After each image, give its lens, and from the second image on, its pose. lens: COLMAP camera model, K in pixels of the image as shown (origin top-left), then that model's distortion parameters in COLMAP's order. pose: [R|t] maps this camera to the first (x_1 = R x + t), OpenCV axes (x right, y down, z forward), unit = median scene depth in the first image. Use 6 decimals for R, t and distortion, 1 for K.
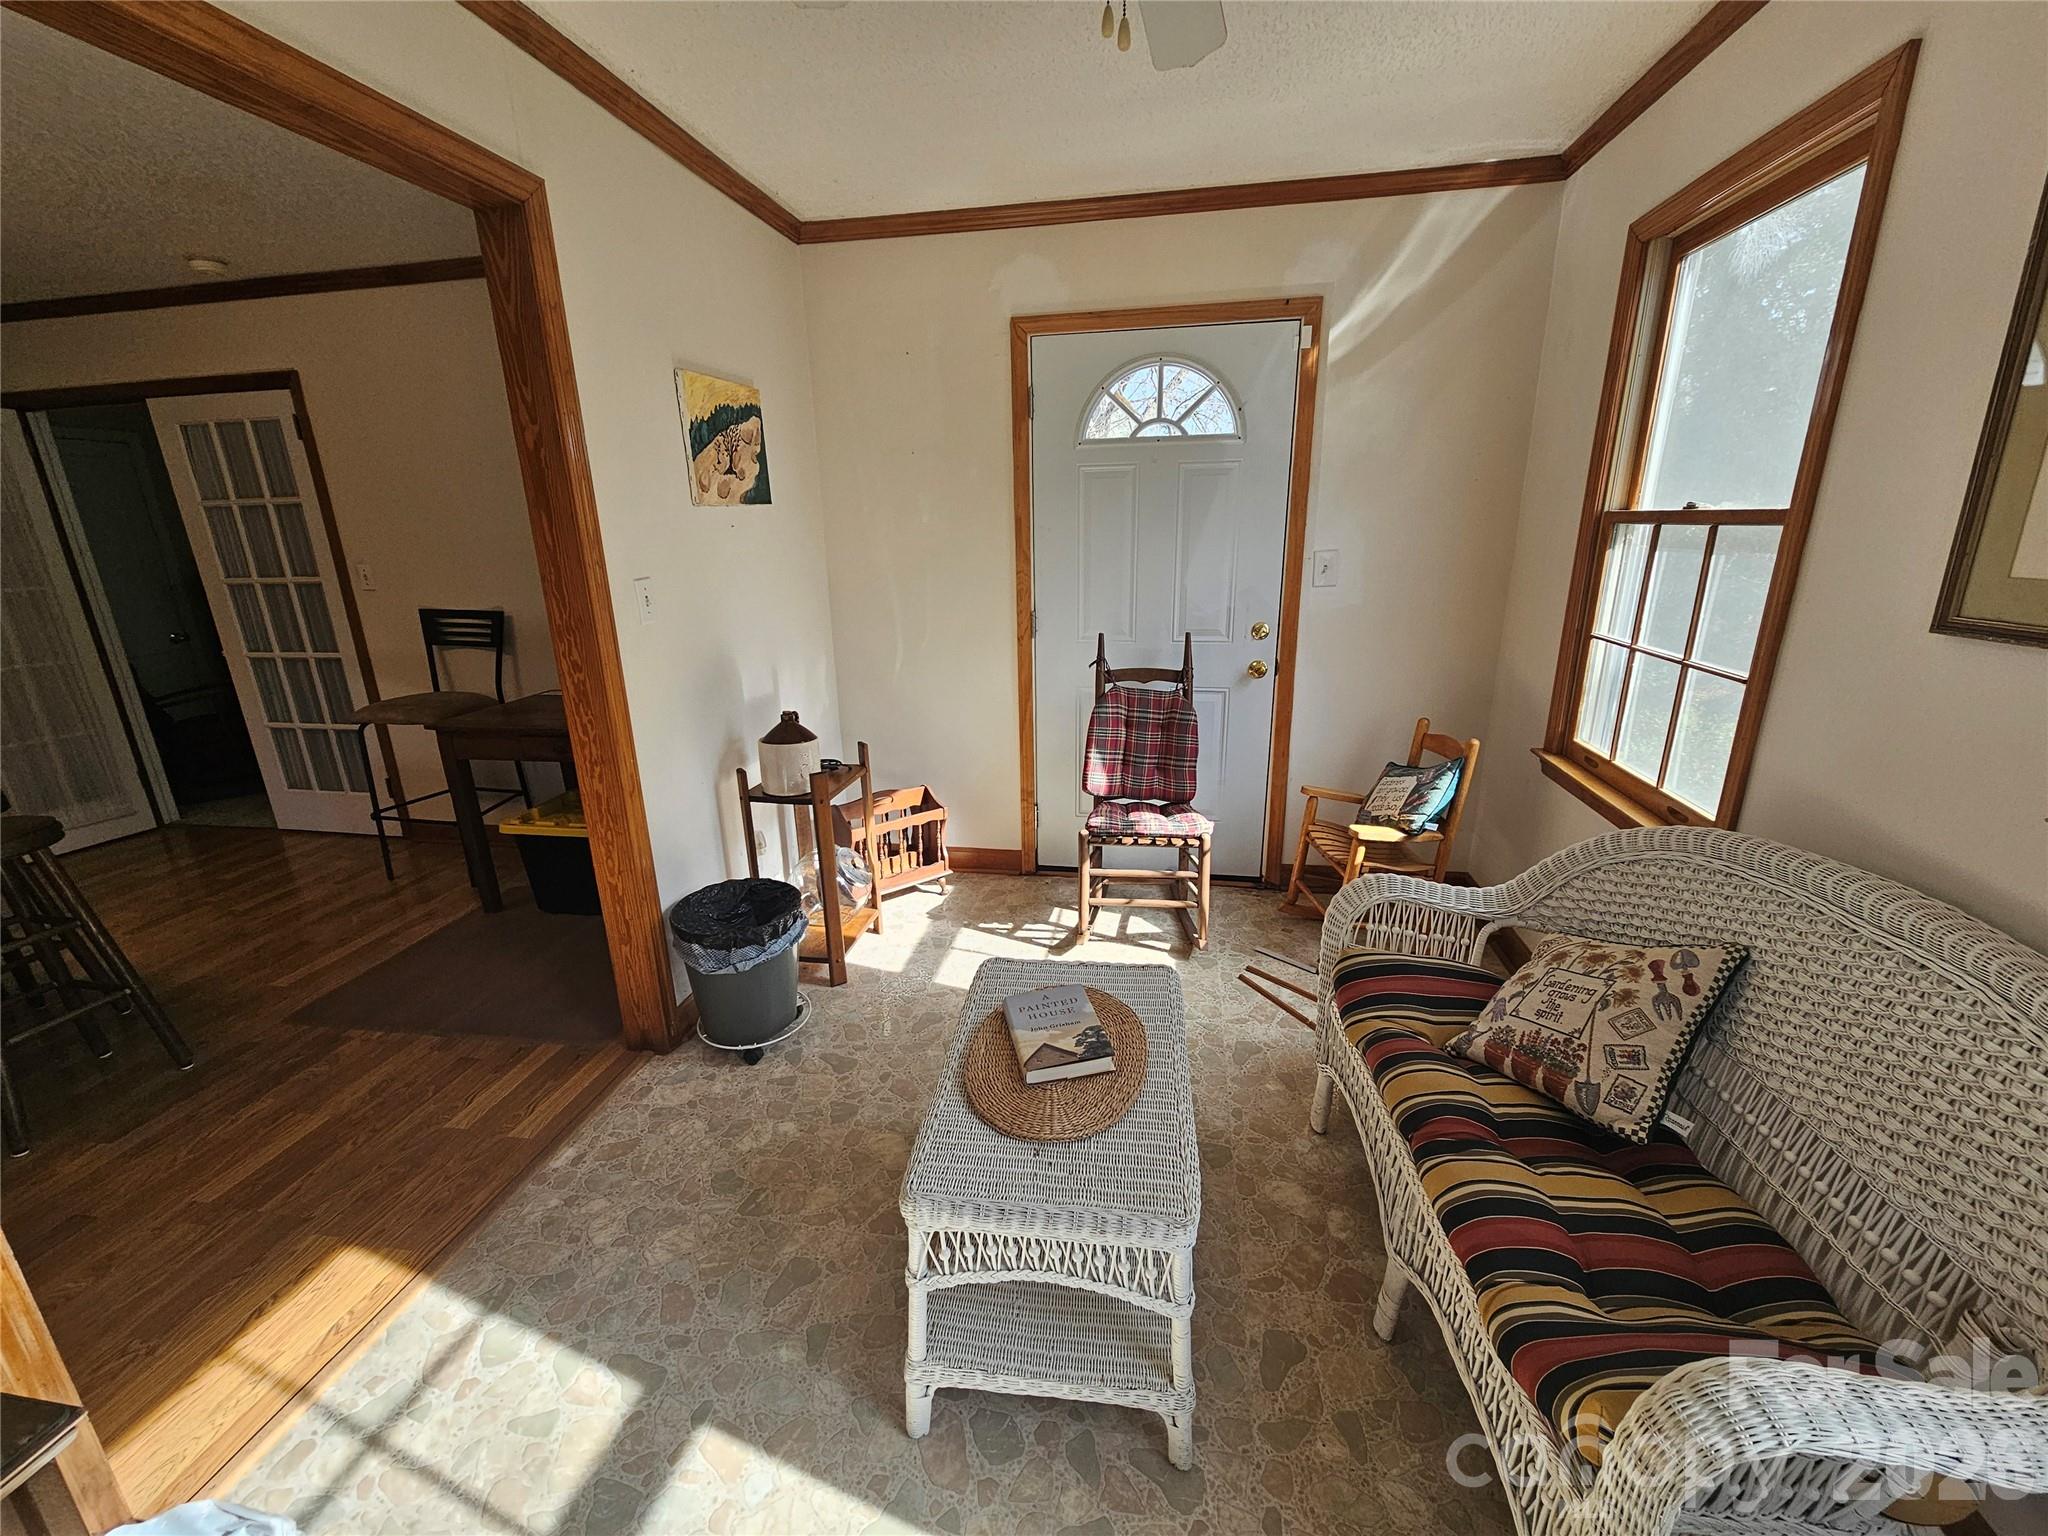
lens RADIAL K [[834.0, 0, 1021.4], [0, 834.0, 772.1], [0, 0, 1]] dist [-0.000989, -0.000626]
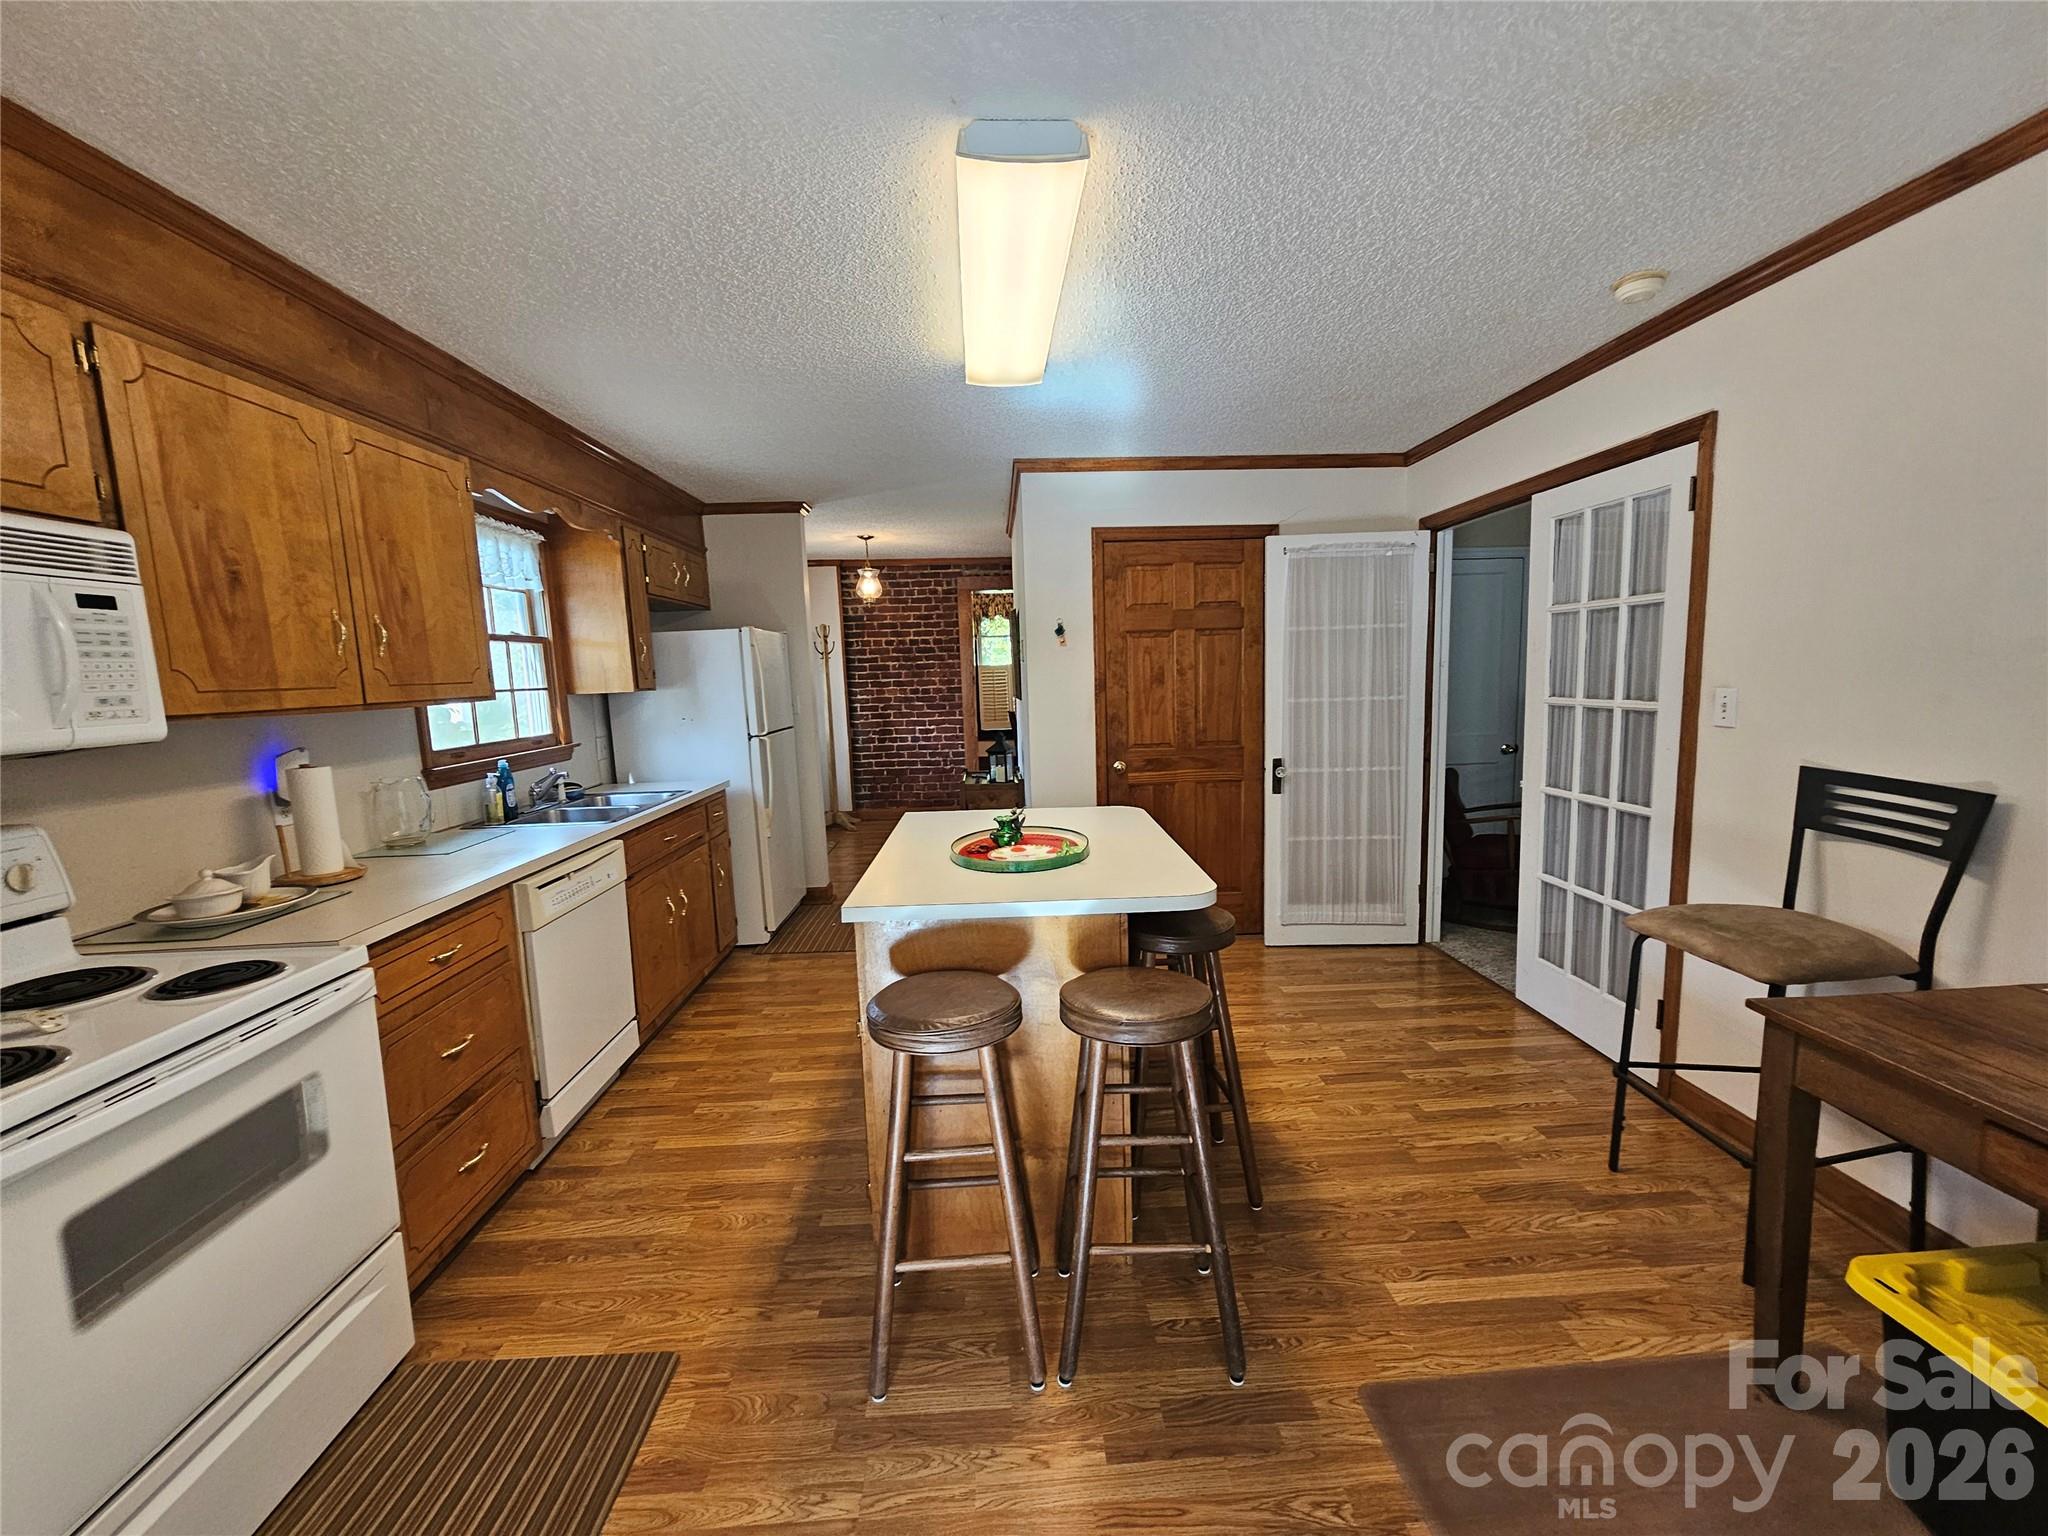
lens RADIAL K [[834.0, 0, 1018.9], [0, 834.0, 769.6], [0, 0, 1]] dist [-0.000989, -0.000626]
pose [[0.214709, 0.134833, -0.967326, -0.325680], [-0.253731, 0.964119, 0.078068, -0.118318], [0.943144, 0.228678, 0.241216, 0.403751]]
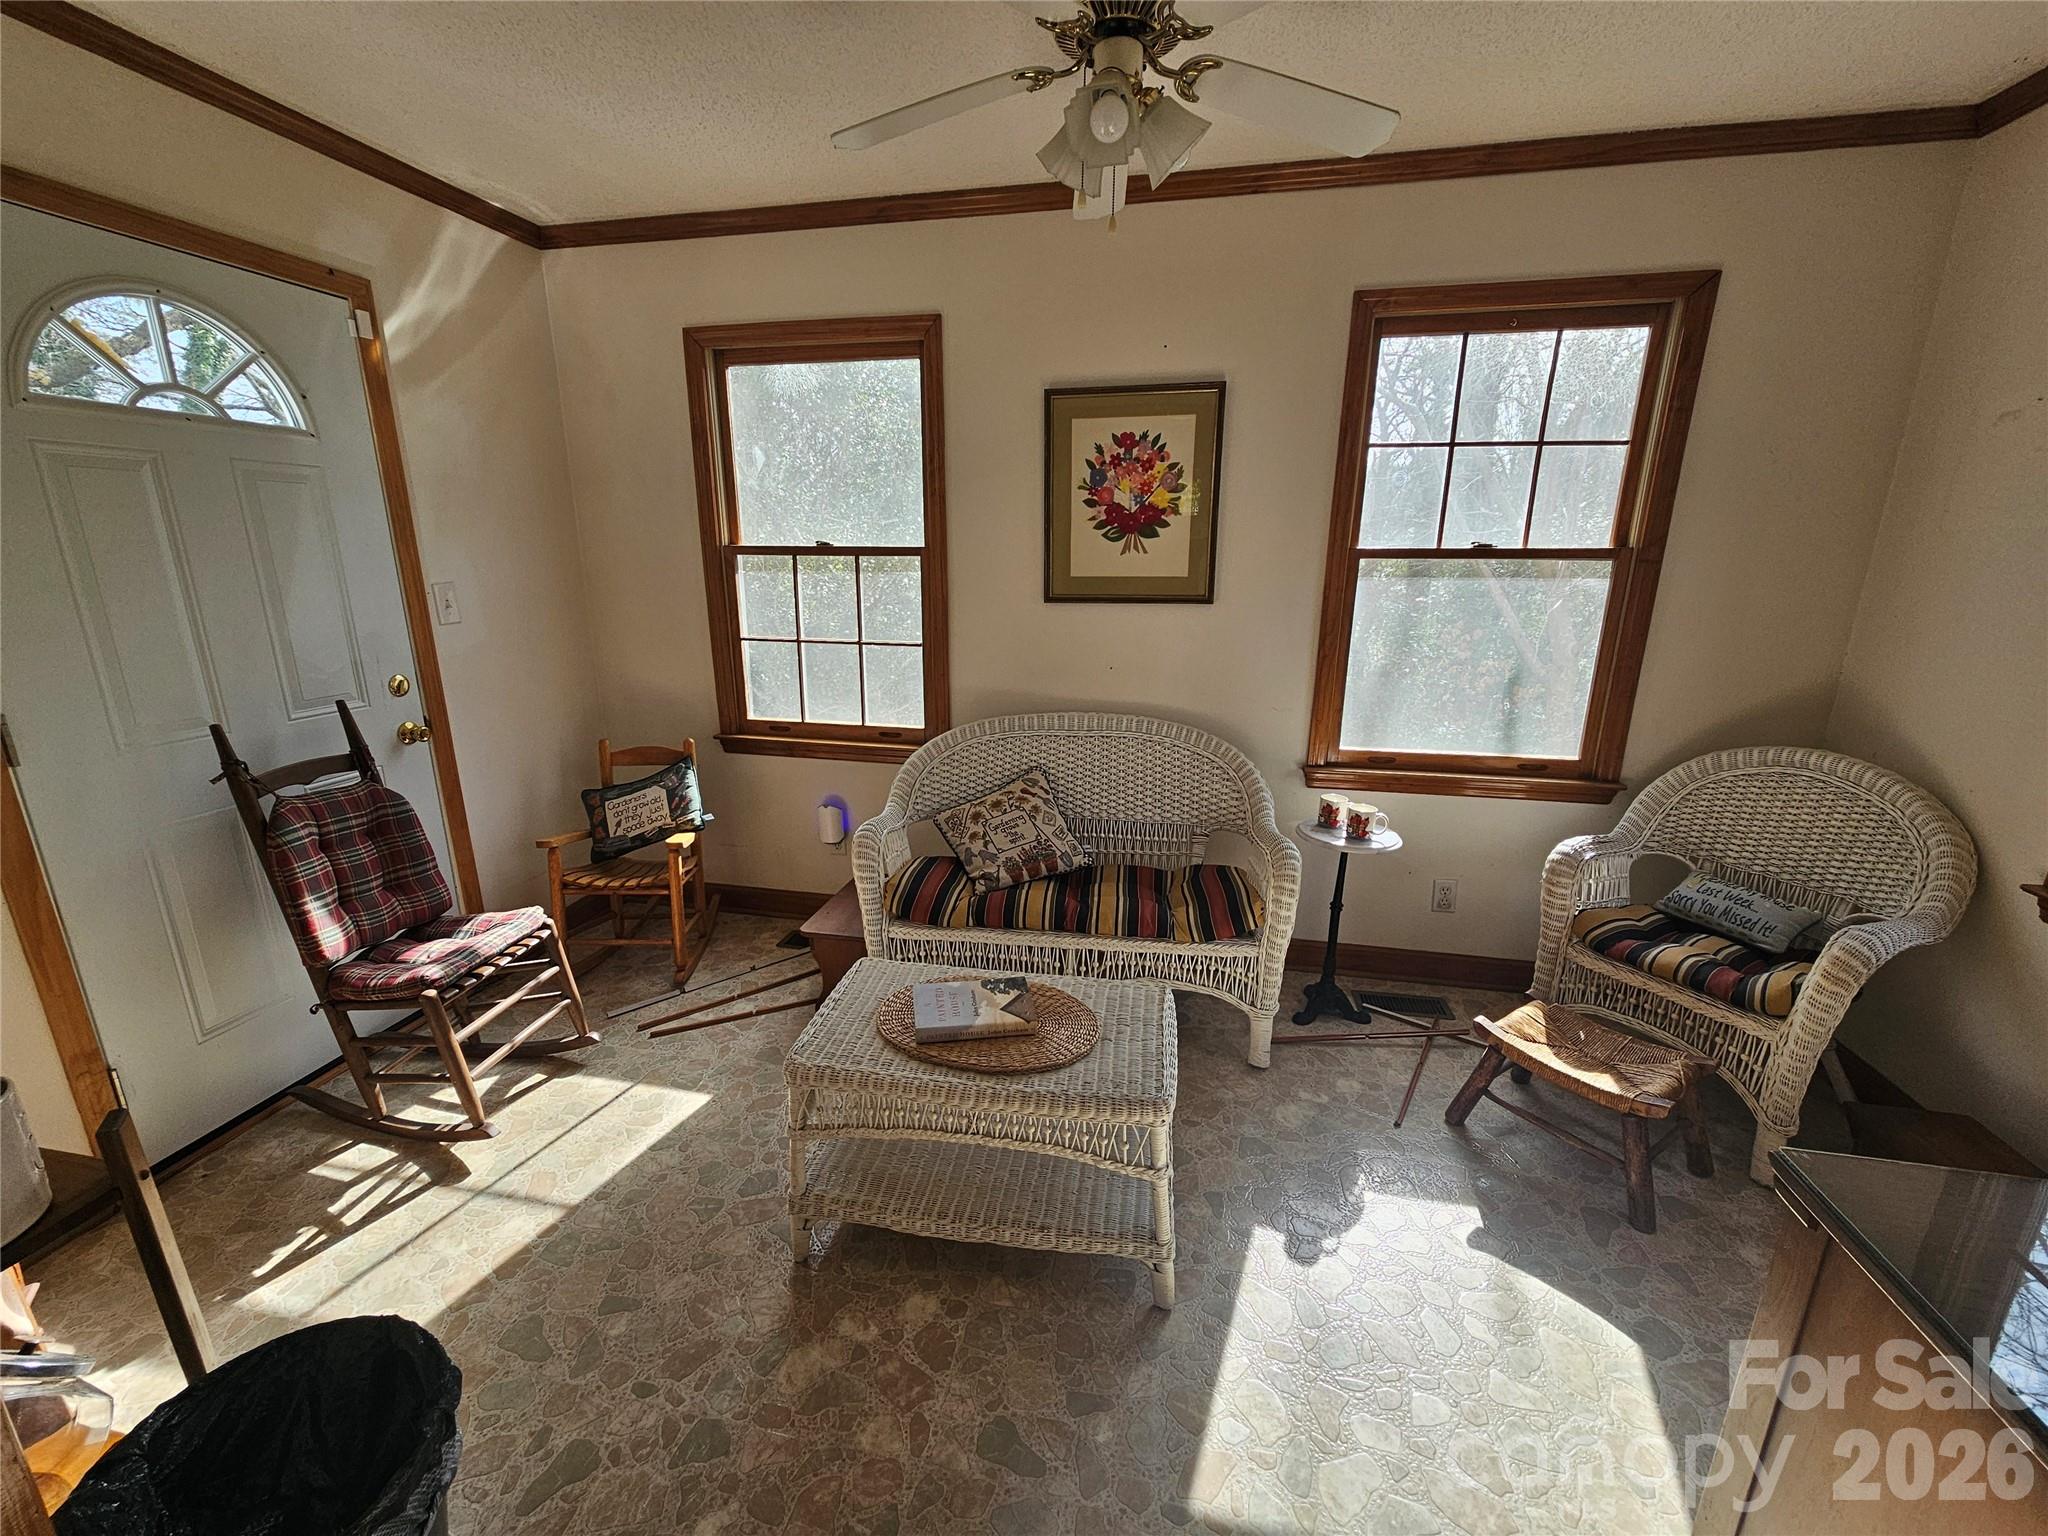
lens RADIAL K [[834.0, 0, 1012.9], [0, 834.0, 772.9], [0, 0, 1]] dist [-0.000989, -0.000626]
pose [[0.042722, -0.241612, 0.969432, -0.478581], [0.281459, 0.933928, 0.220359, -0.103380], [-0.958622, 0.263442, 0.107903, 0.383574]]
